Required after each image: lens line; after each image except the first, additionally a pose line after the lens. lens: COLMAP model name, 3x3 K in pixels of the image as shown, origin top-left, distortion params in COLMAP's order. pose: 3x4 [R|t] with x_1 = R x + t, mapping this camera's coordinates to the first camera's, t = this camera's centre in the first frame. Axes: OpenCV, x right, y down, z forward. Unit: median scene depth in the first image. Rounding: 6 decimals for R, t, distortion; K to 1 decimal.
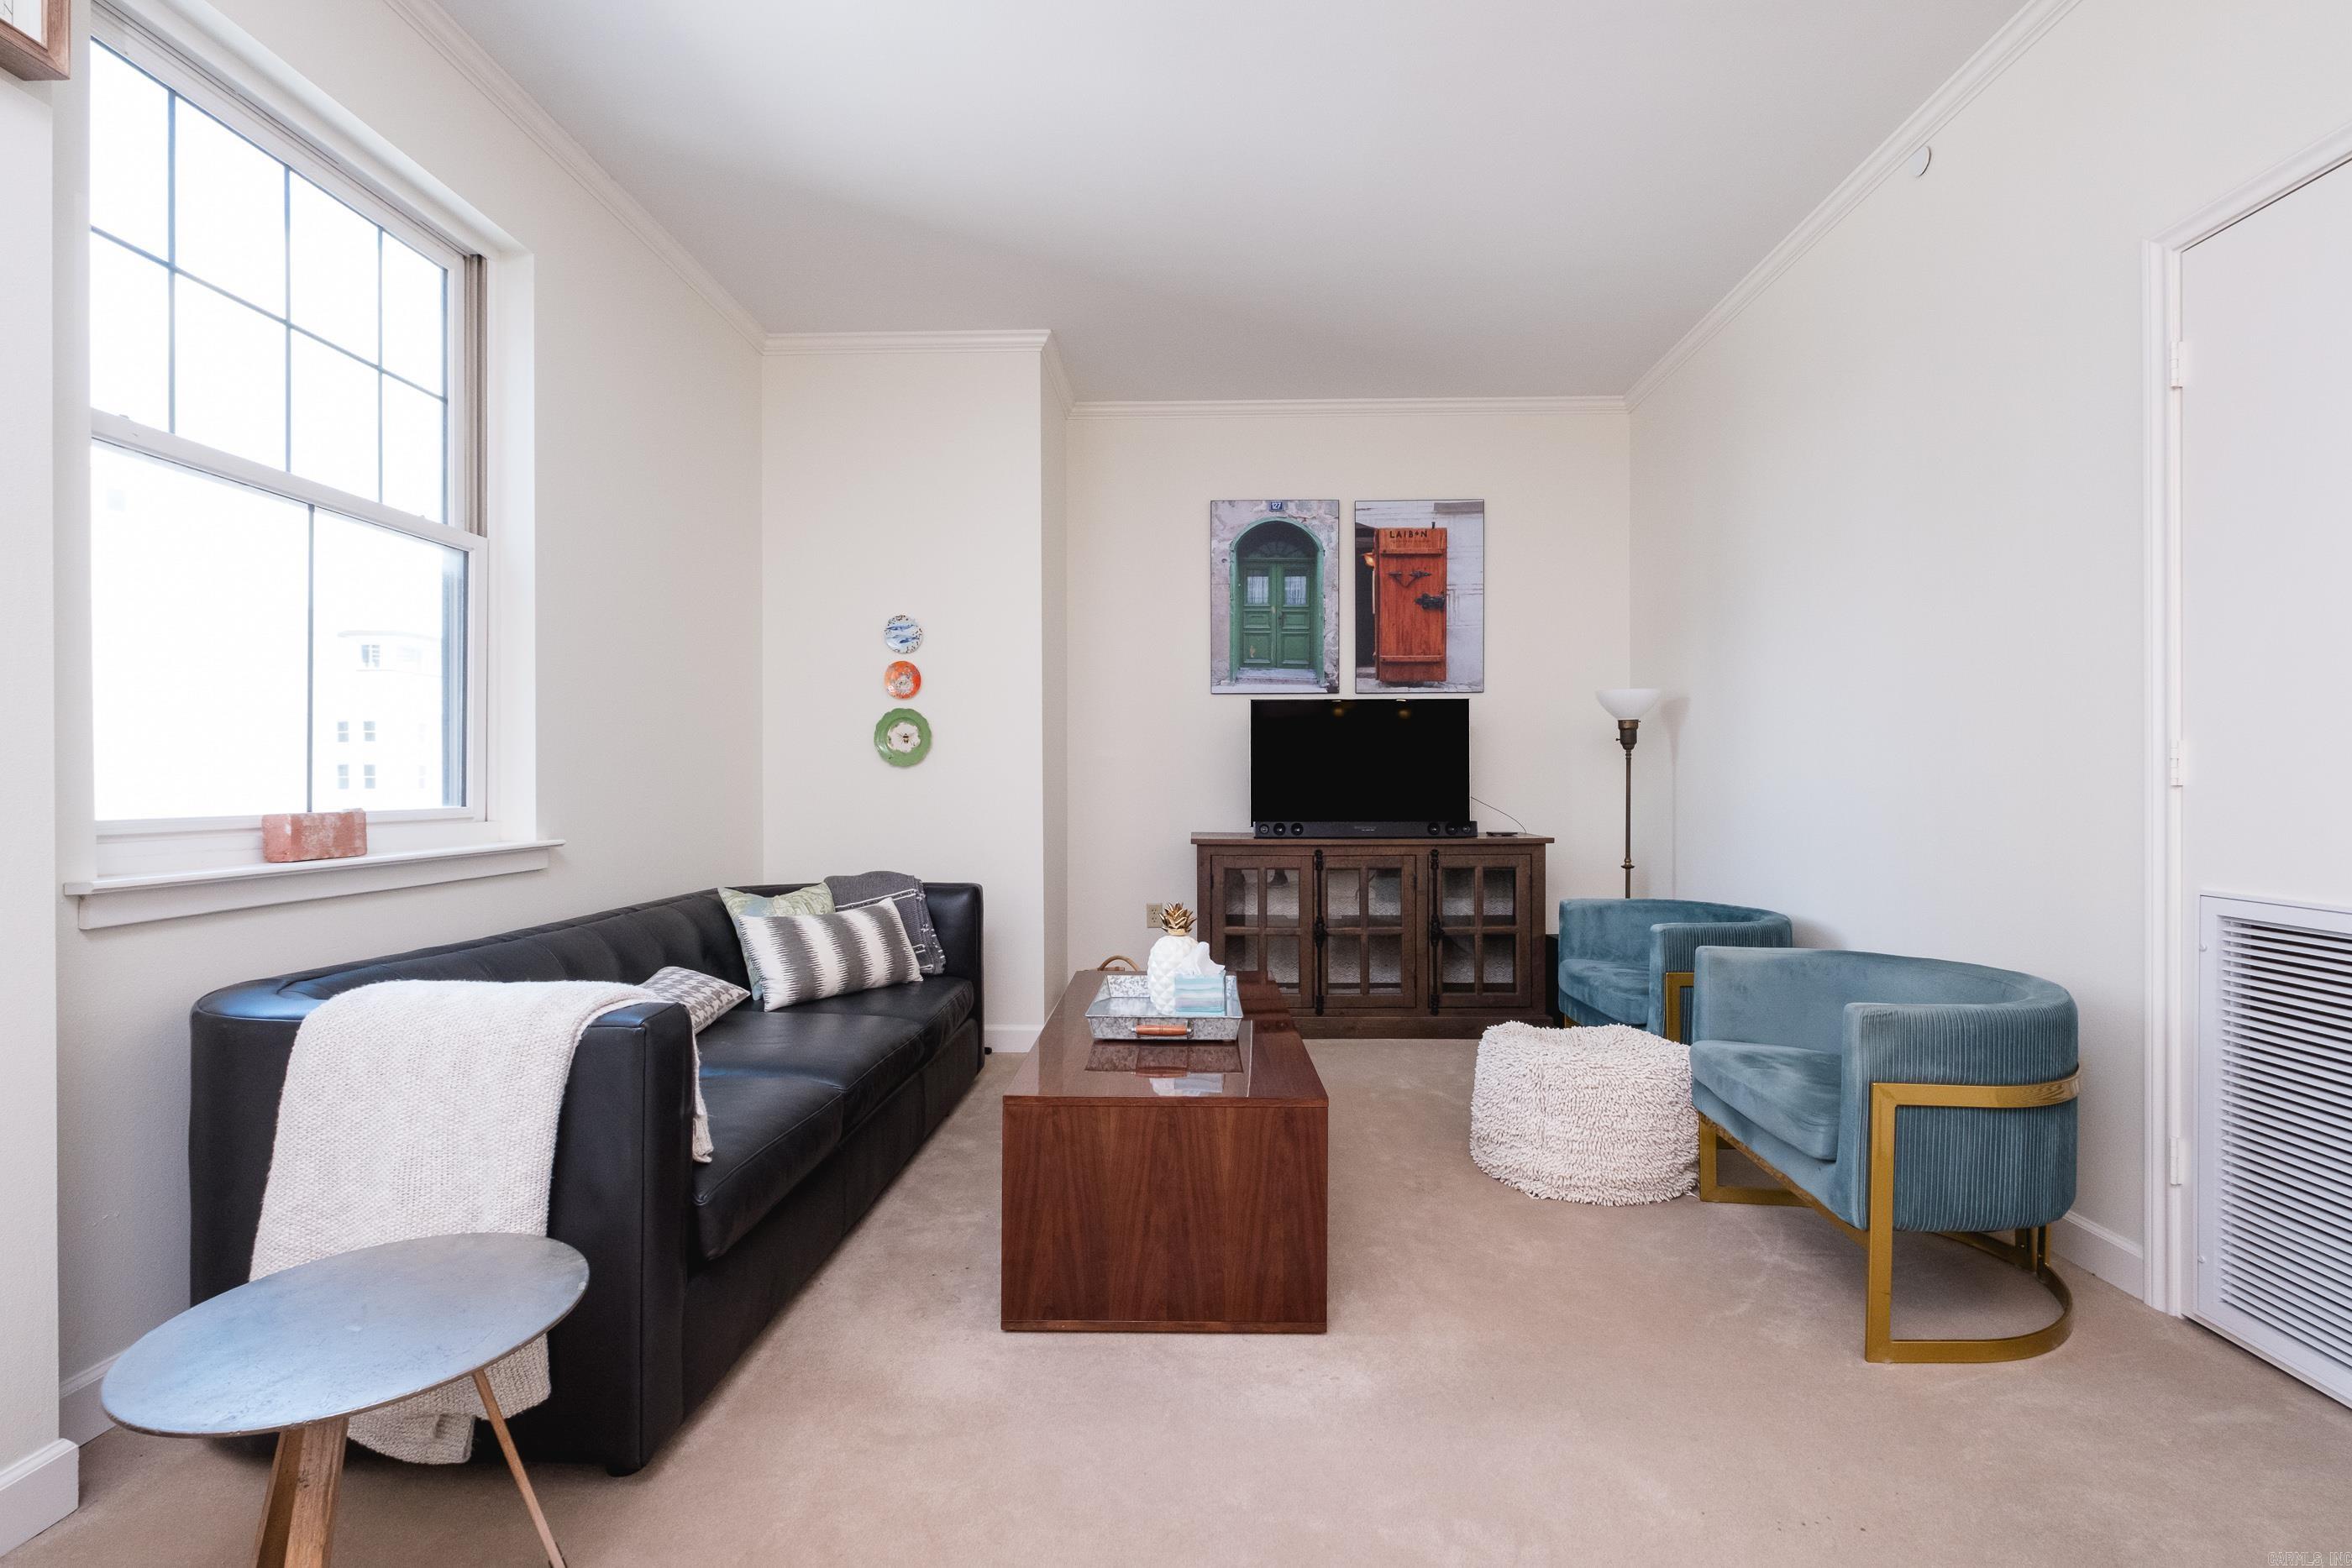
lens RADIAL K [[1033.4, 0, 1184.9], [0, 1033.4, 786.2], [0, 0, 1]] dist [0.007012, -0.005402]
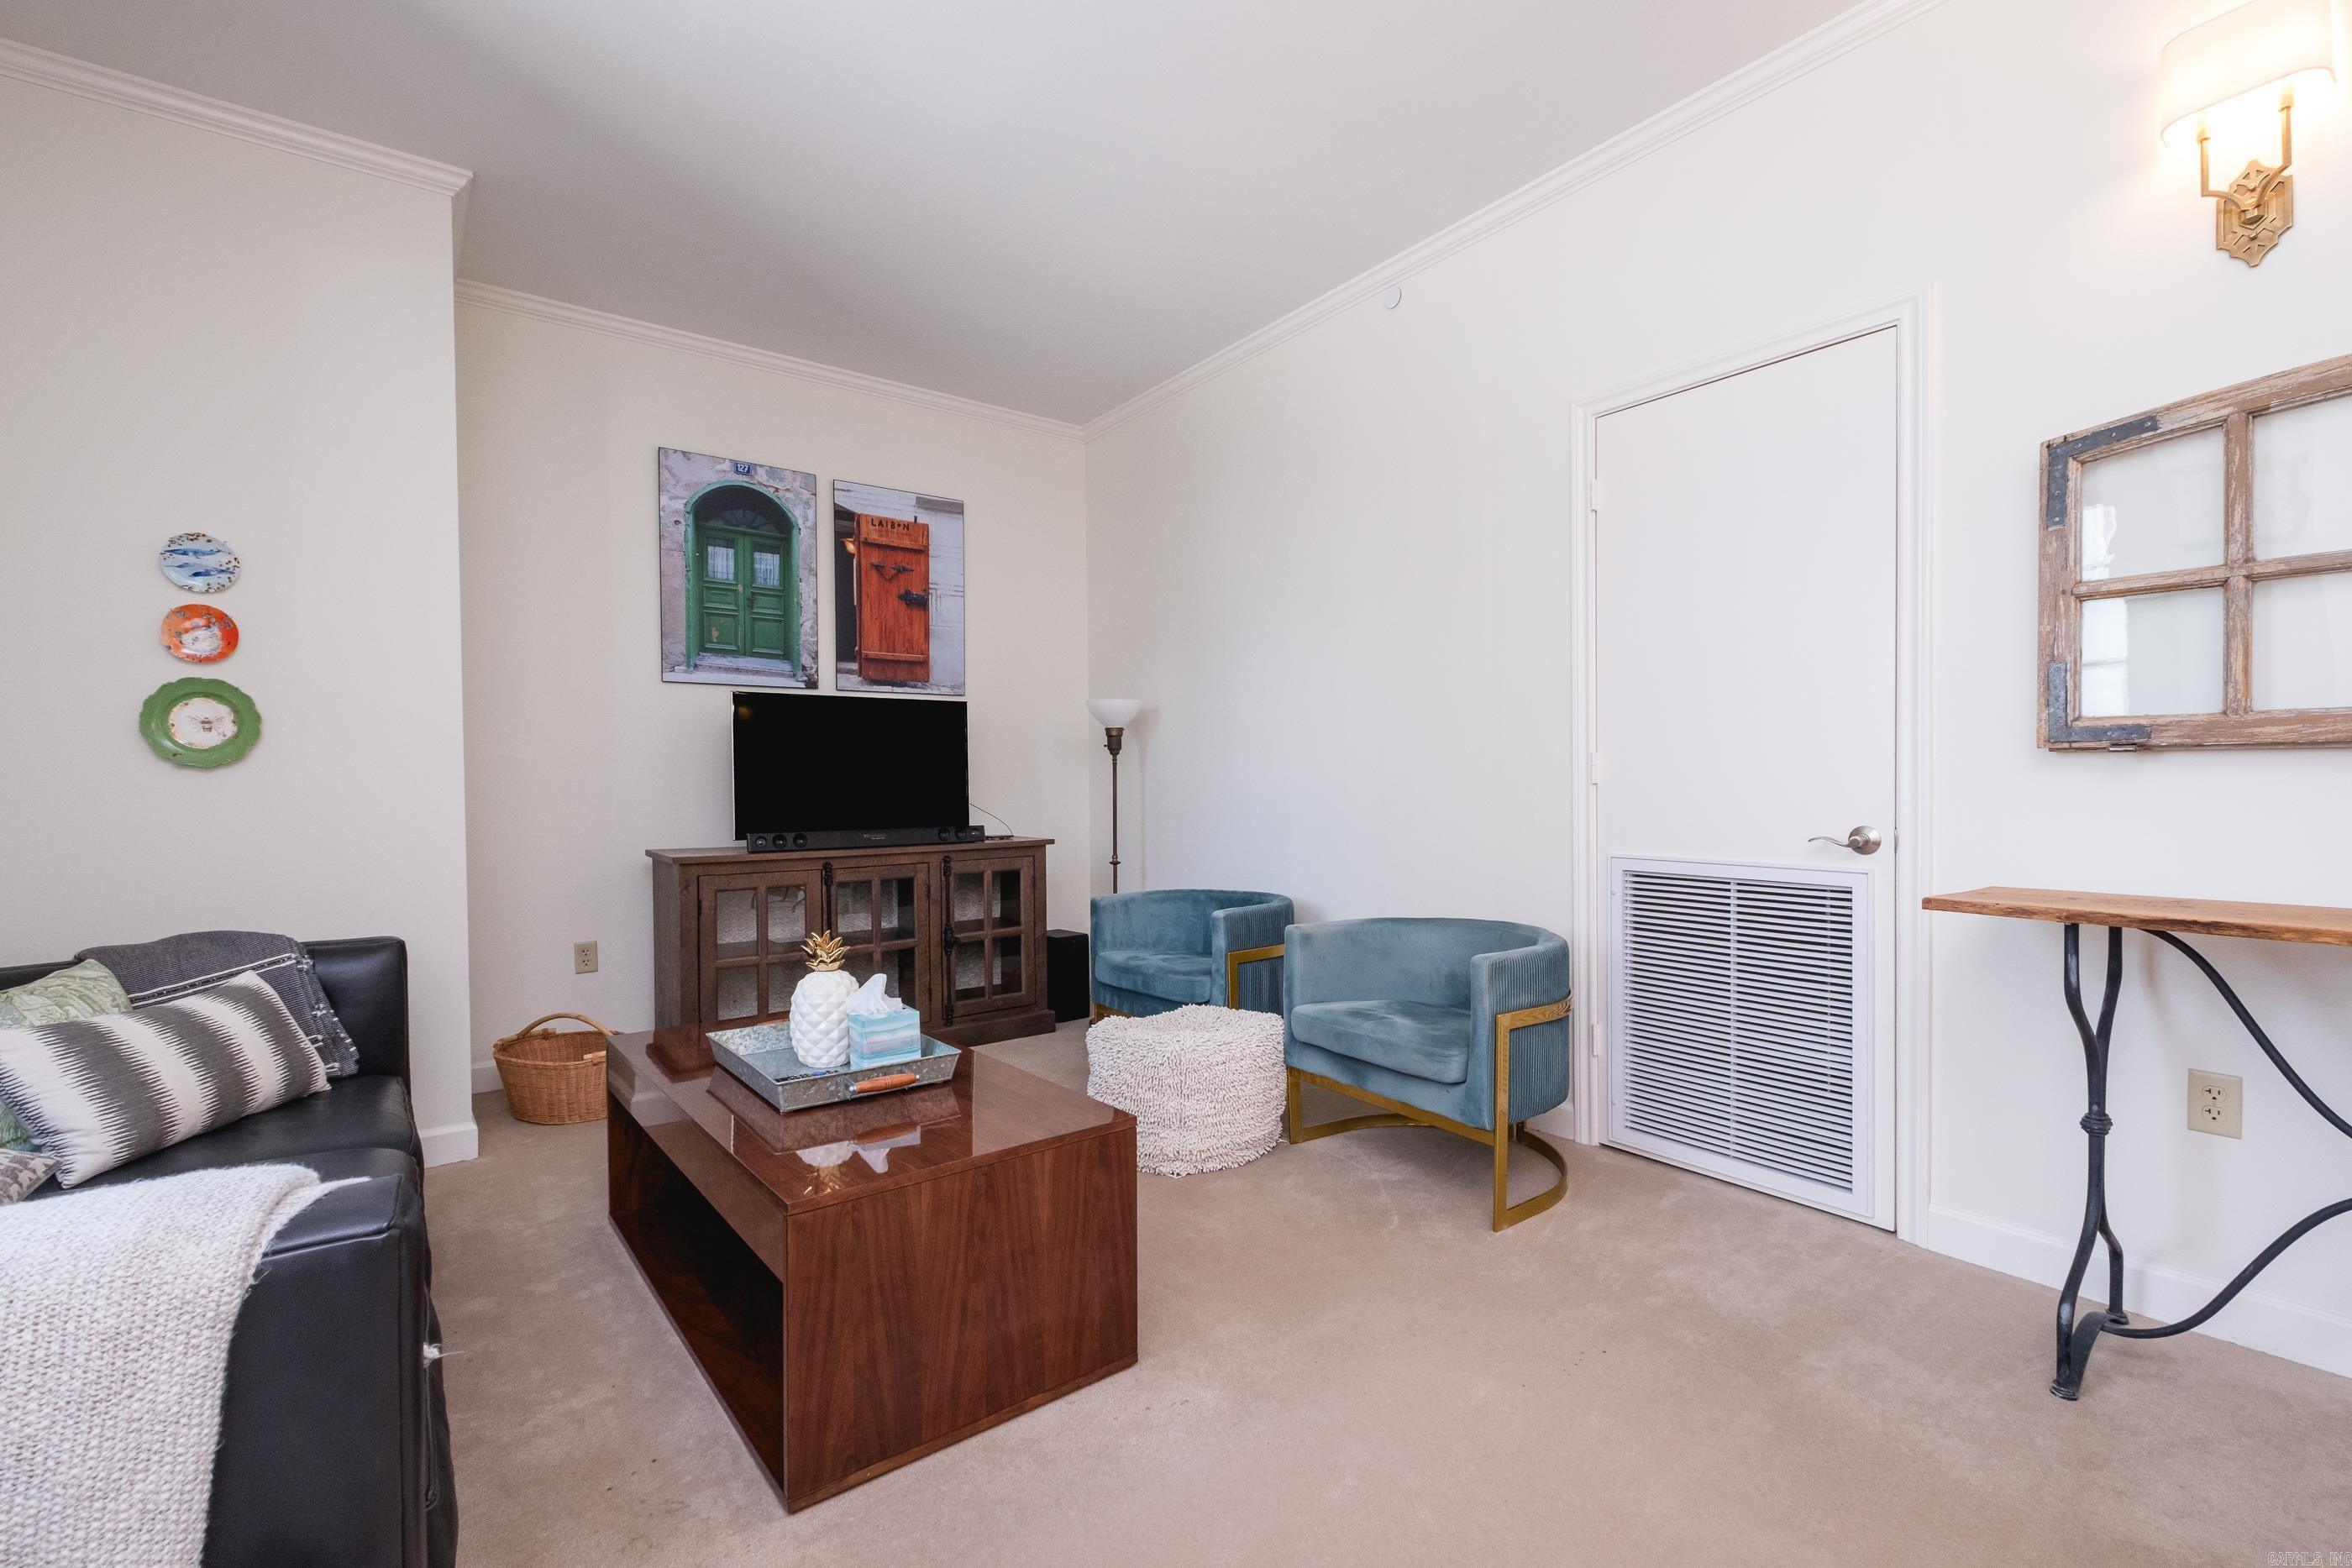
lens RADIAL K [[1033.4, 0, 1189.9], [0, 1033.4, 795.2], [0, 0, 1]] dist [0.007012, -0.005402]
pose [[0.776728, -0.012927, 0.629704, -0.200633], [0.010802, 0.999916, 0.007203, -0.000177], [-0.629744, 0.001207, 0.776802, 0.109799]]
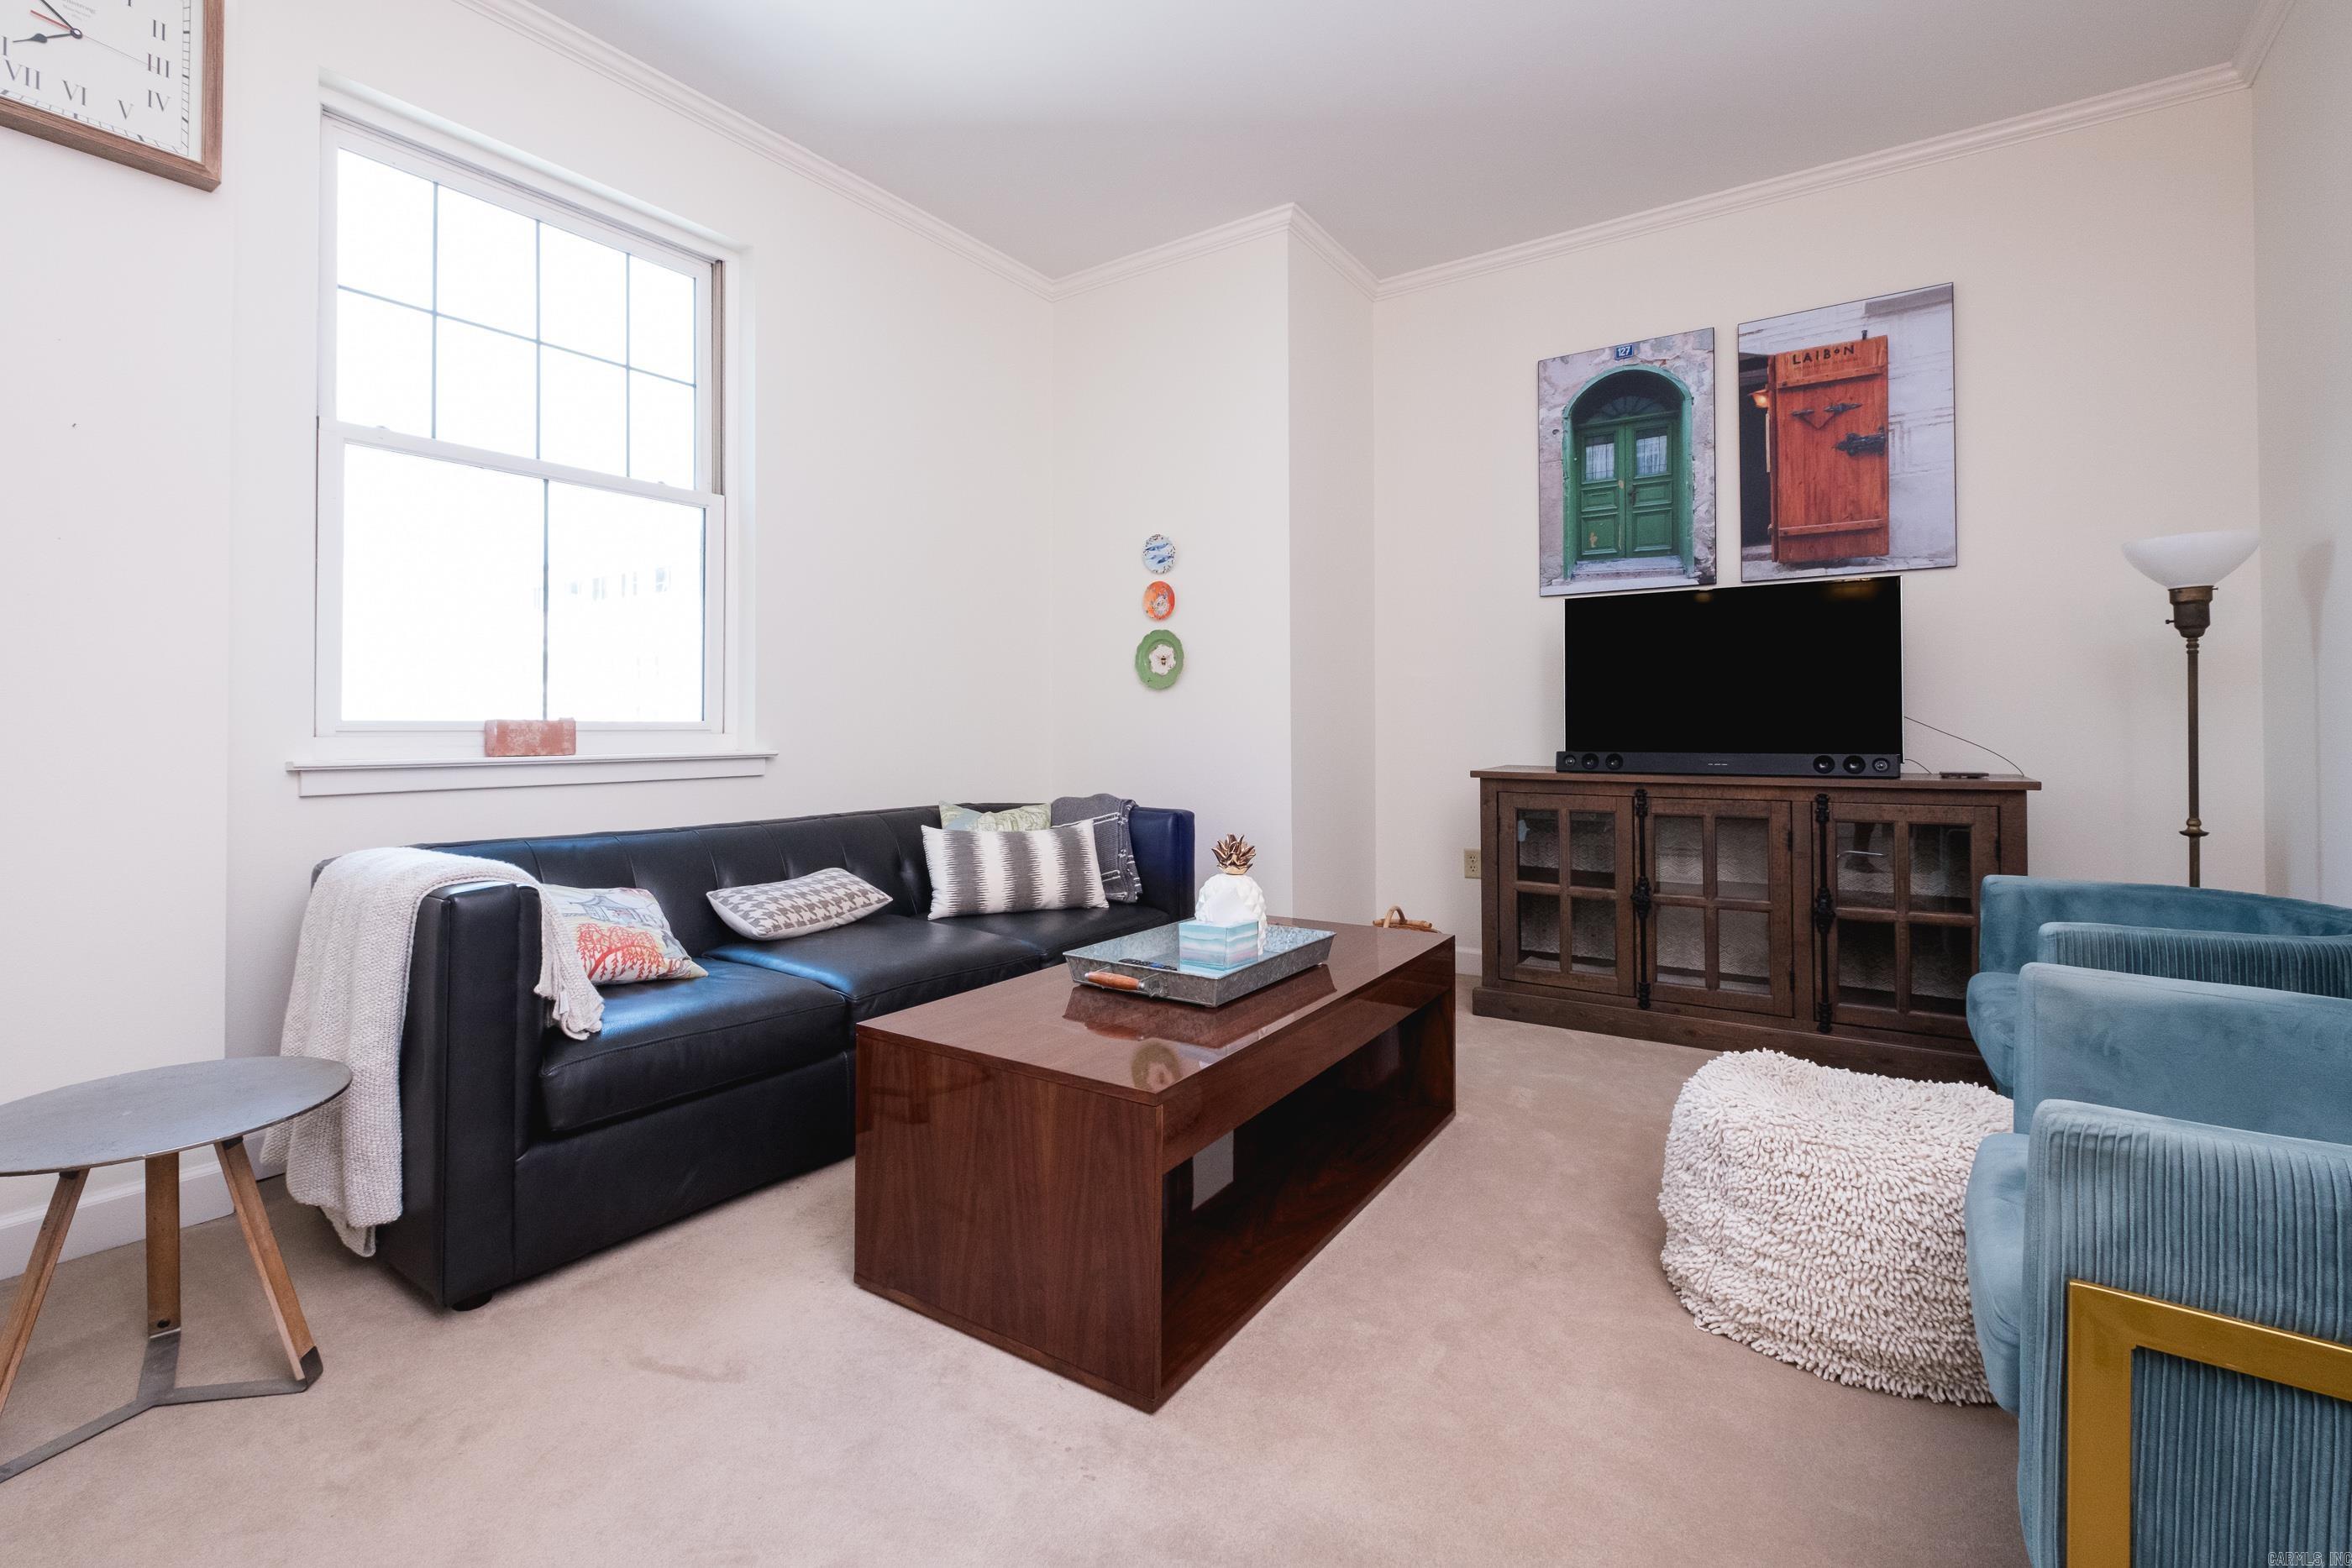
lens RADIAL K [[1033.4, 0, 1169.4], [0, 1033.4, 722.7], [0, 0, 1]] dist [0.007012, -0.005402]
pose [[0.841241, -0.003447, -0.540649, 0.262302], [-0.000952, 0.999969, -0.007856, 0.019885], [0.540659, 0.007124, 0.841211, 0.183112]]
